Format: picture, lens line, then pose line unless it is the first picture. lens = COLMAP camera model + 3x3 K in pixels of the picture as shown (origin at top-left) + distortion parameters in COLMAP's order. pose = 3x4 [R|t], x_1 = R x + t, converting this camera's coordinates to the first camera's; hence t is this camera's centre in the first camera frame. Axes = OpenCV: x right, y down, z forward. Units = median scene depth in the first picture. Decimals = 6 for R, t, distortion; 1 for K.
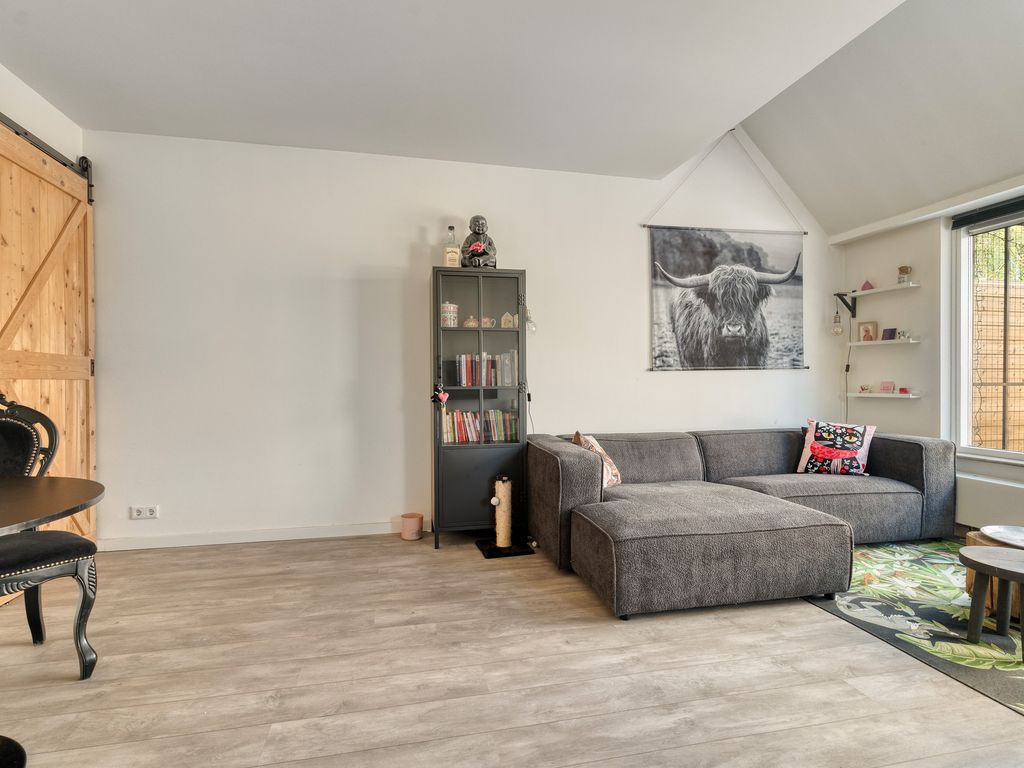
lens RADIAL K [[530.4, 0, 519.8], [0, 530.4, 384.7], [0, 0, 1]] dist [-0.001457, -0.000054]
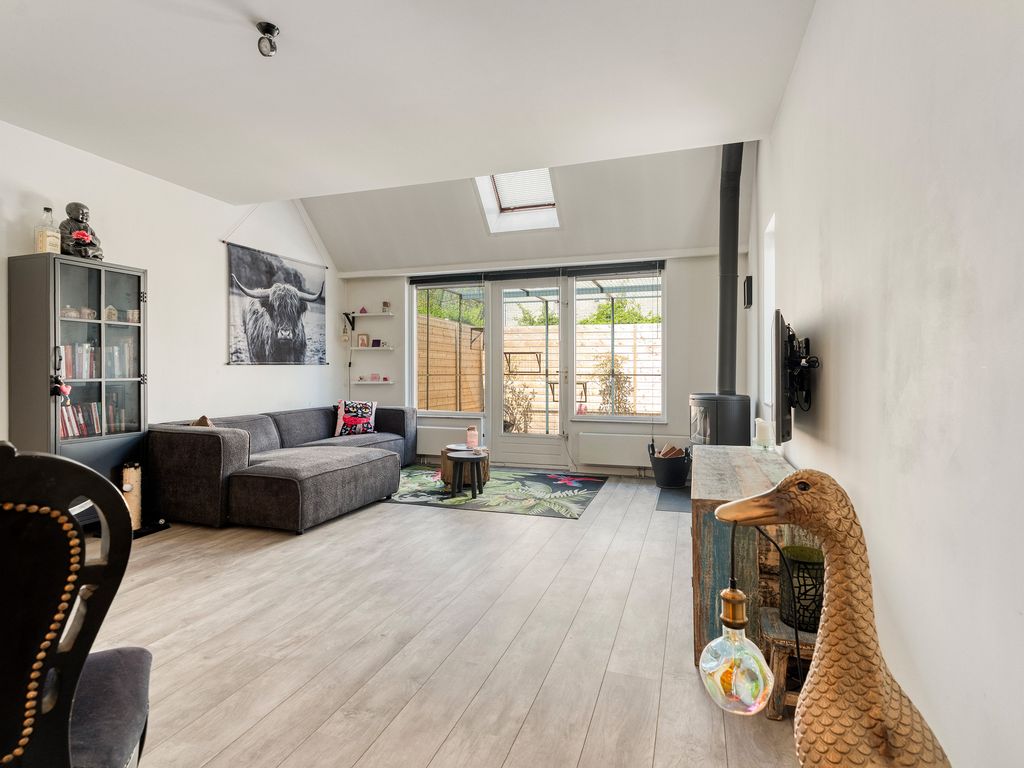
lens RADIAL K [[530.4, 0, 506.8], [0, 530.4, 378.4], [0, 0, 1]] dist [-0.001457, -0.000054]
pose [[0.528559, -0.008702, 0.848852, -0.473471], [0.006874, 0.999959, 0.005970, 0.001798], [-0.848869, 0.002679, 0.528597, -0.170668]]
